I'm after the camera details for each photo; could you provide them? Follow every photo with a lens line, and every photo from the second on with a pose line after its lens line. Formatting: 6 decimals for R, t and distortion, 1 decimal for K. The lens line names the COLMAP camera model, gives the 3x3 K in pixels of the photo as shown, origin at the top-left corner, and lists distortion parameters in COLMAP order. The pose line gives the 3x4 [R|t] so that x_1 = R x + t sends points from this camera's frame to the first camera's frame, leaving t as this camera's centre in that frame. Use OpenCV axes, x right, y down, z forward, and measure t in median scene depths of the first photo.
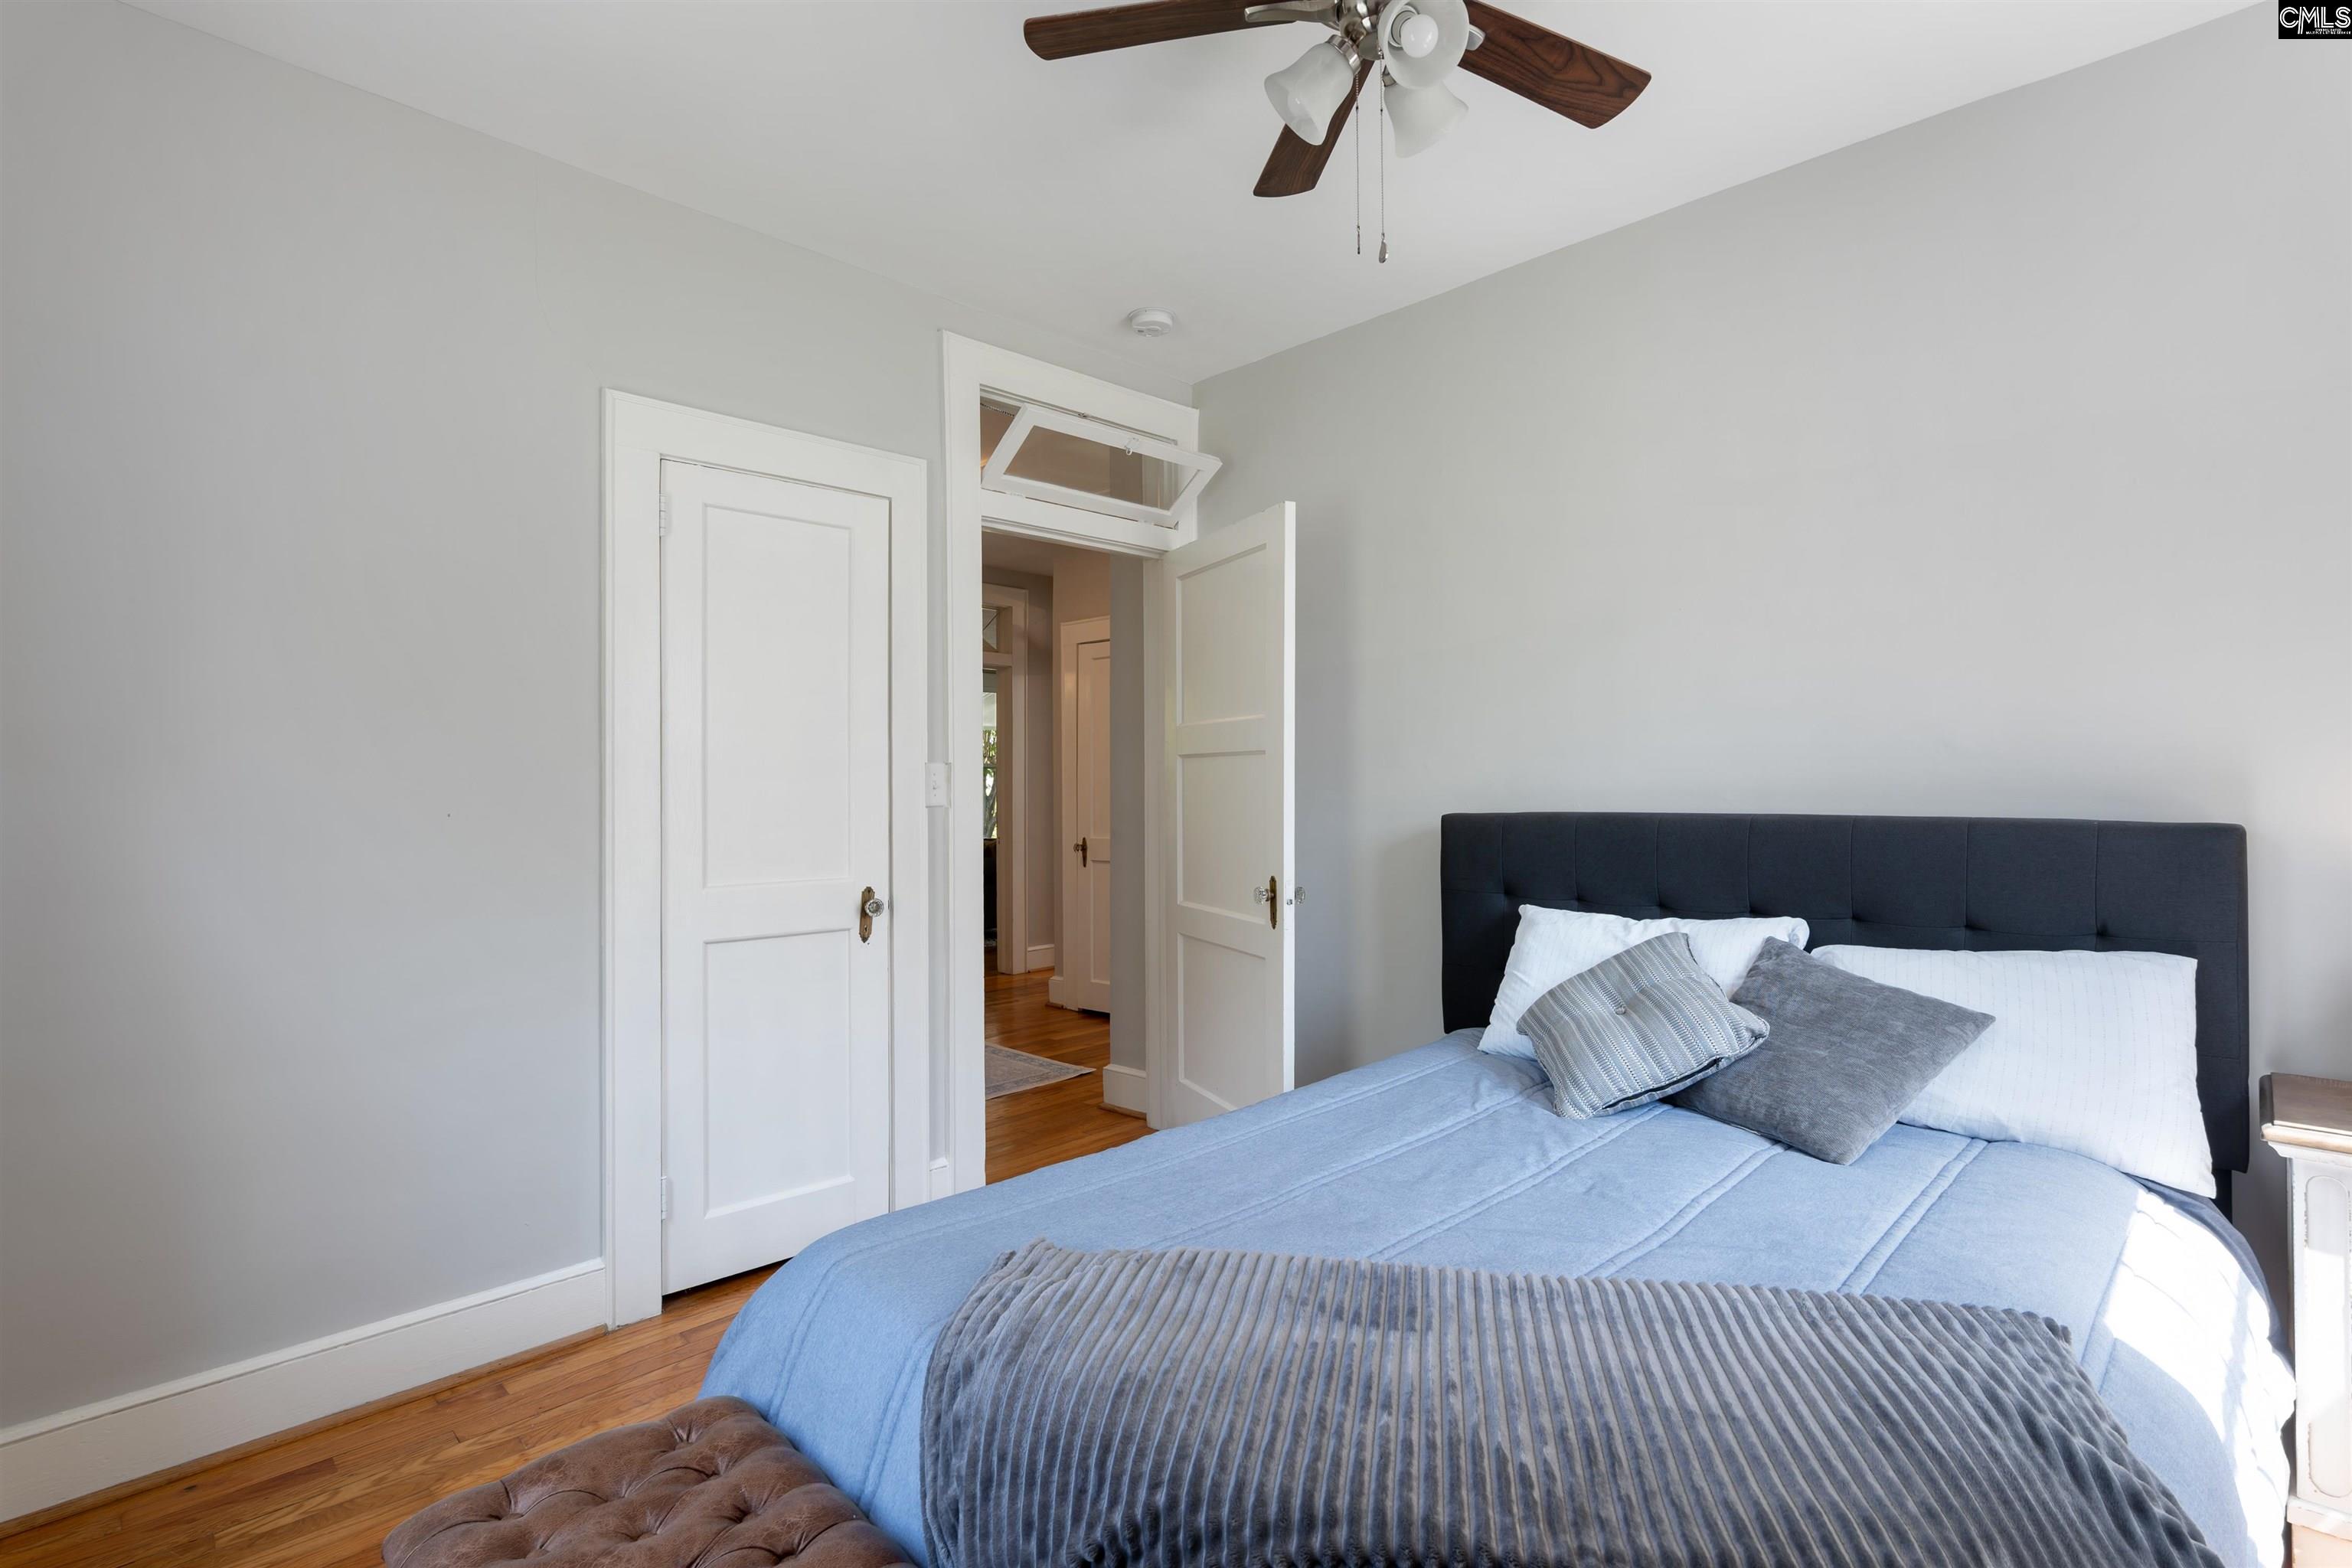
lens RADIAL K [[1100.5, 0, 1166.1], [0, 1100.5, 789.5], [0, 0, 1]] dist [-0.021734, 0.006476]
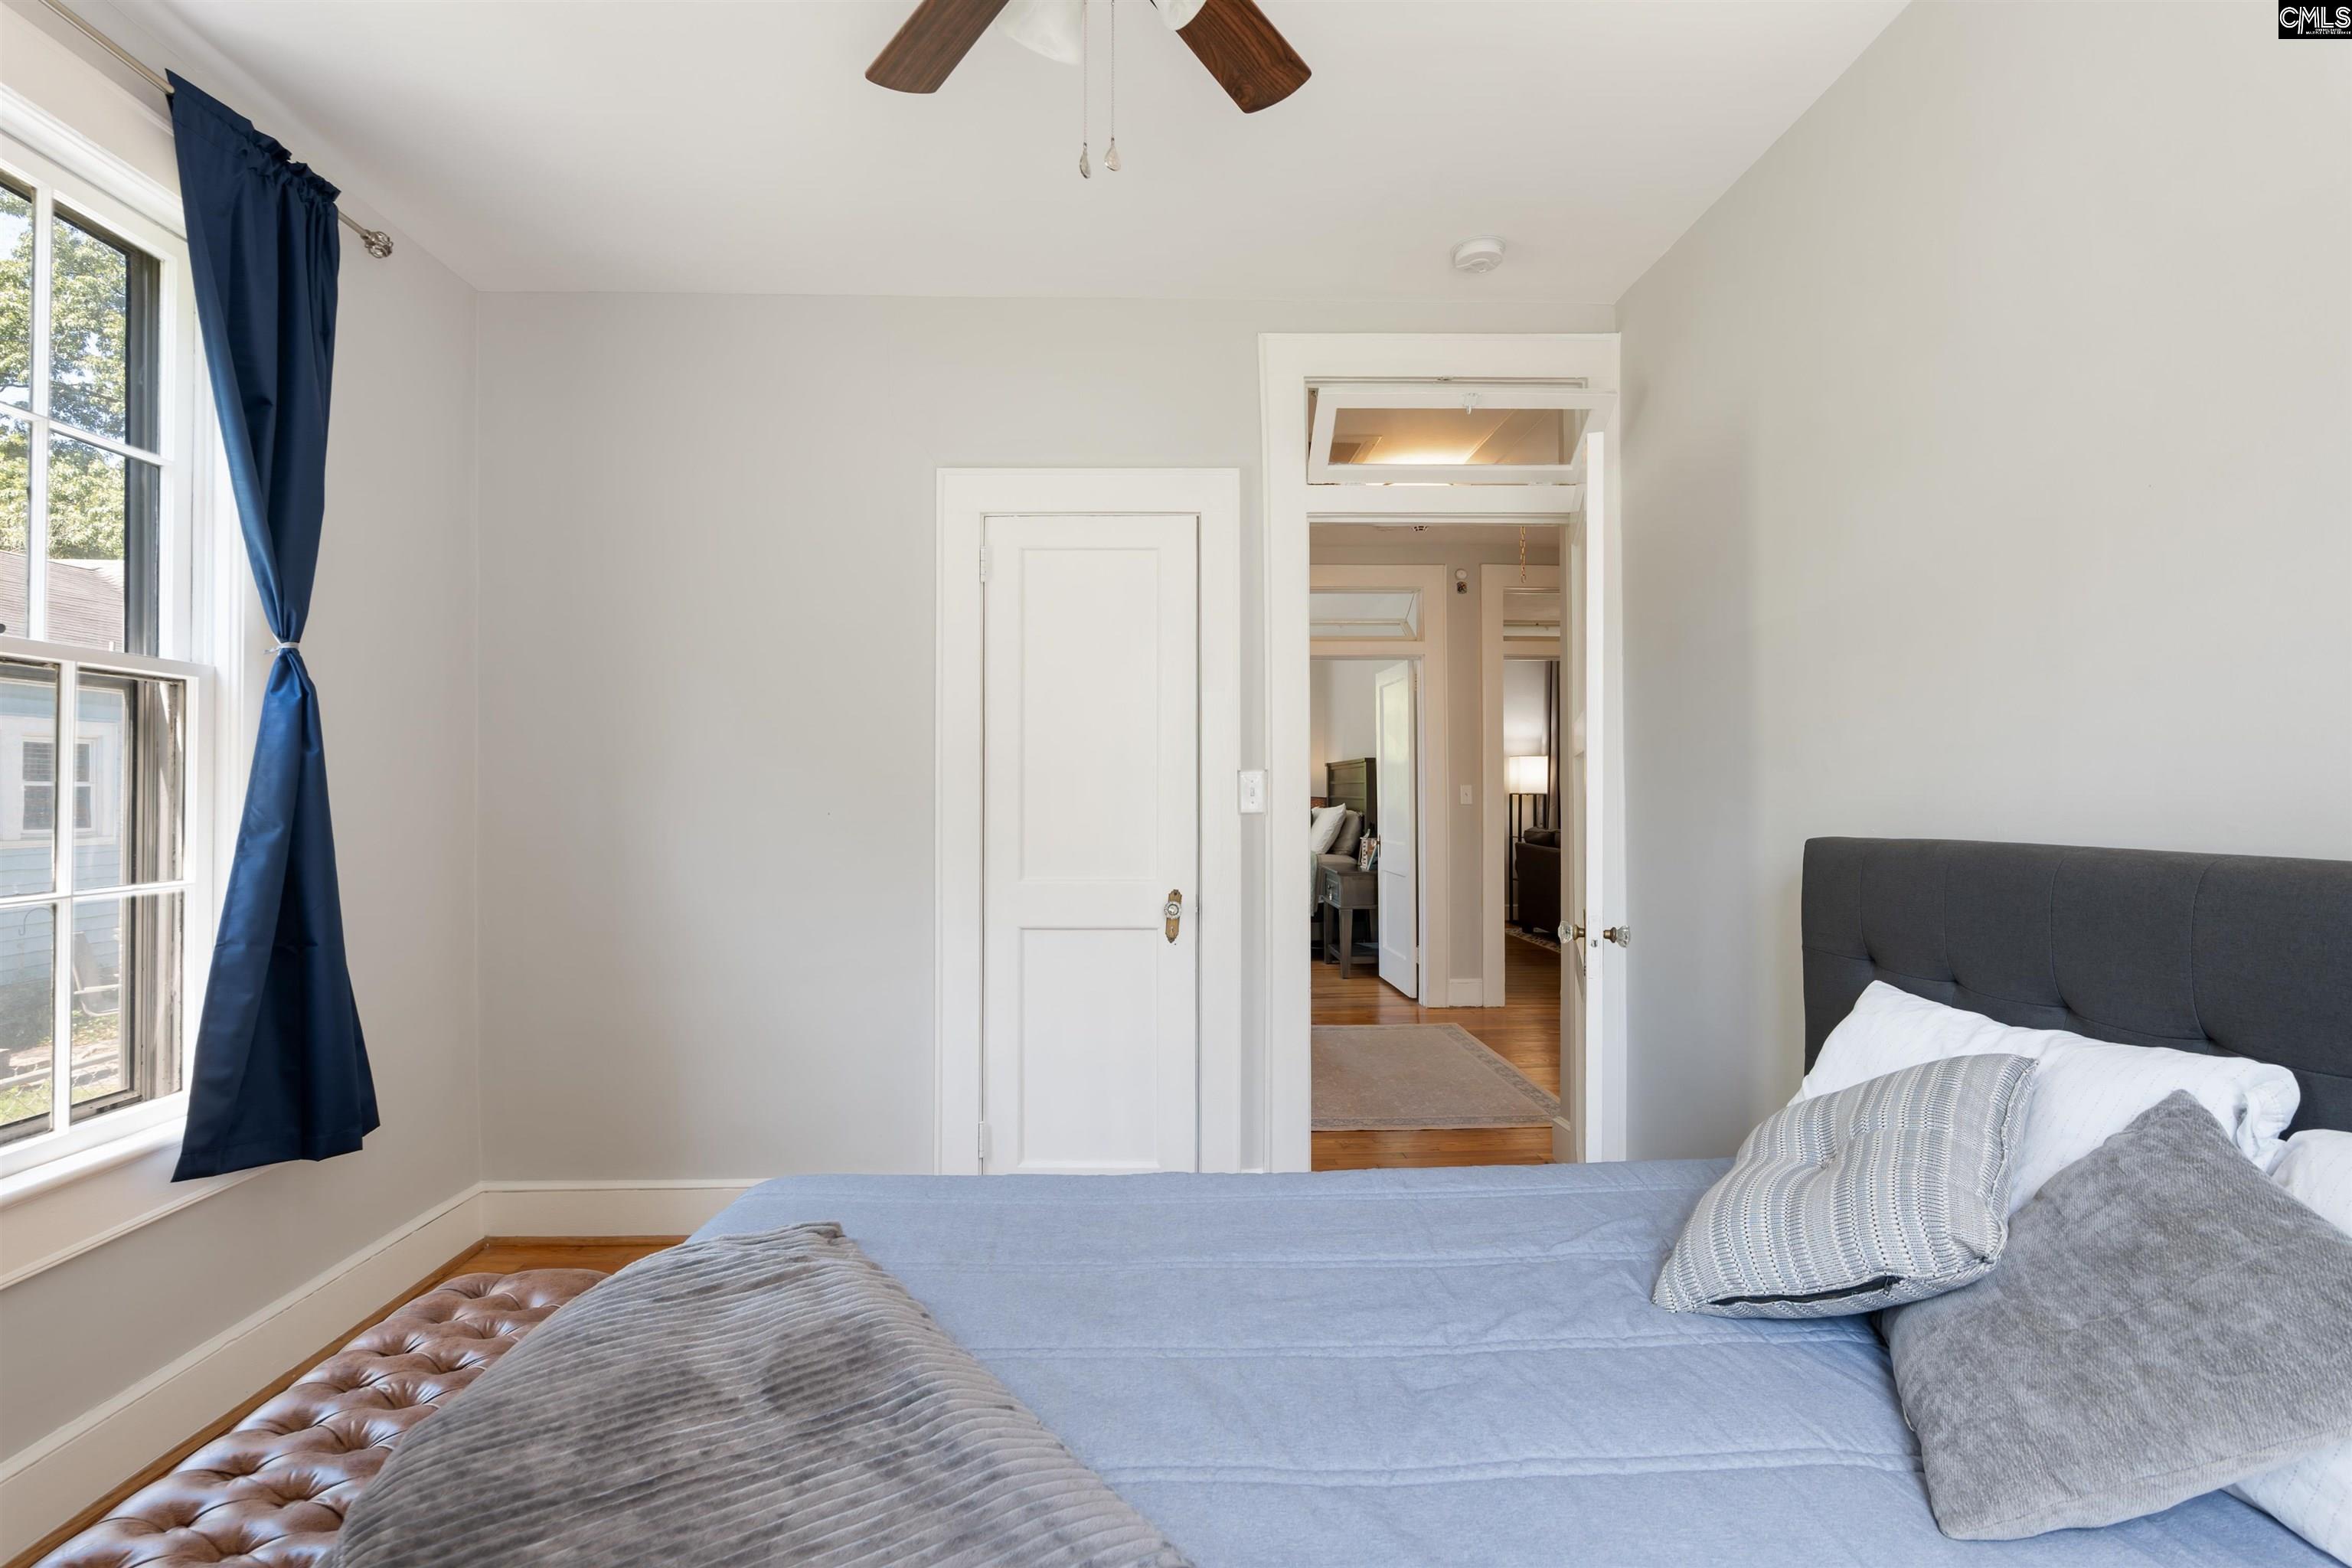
lens RADIAL K [[1100.5, 0, 1166.1], [0, 1100.5, 789.5], [0, 0, 1]] dist [-0.021734, 0.006476]
pose [[0.736662, 0.003813, -0.676250, 0.490916], [-0.004734, 0.999989, 0.000481, -0.007695], [0.676245, 0.002847, 0.736672, 0.256112]]
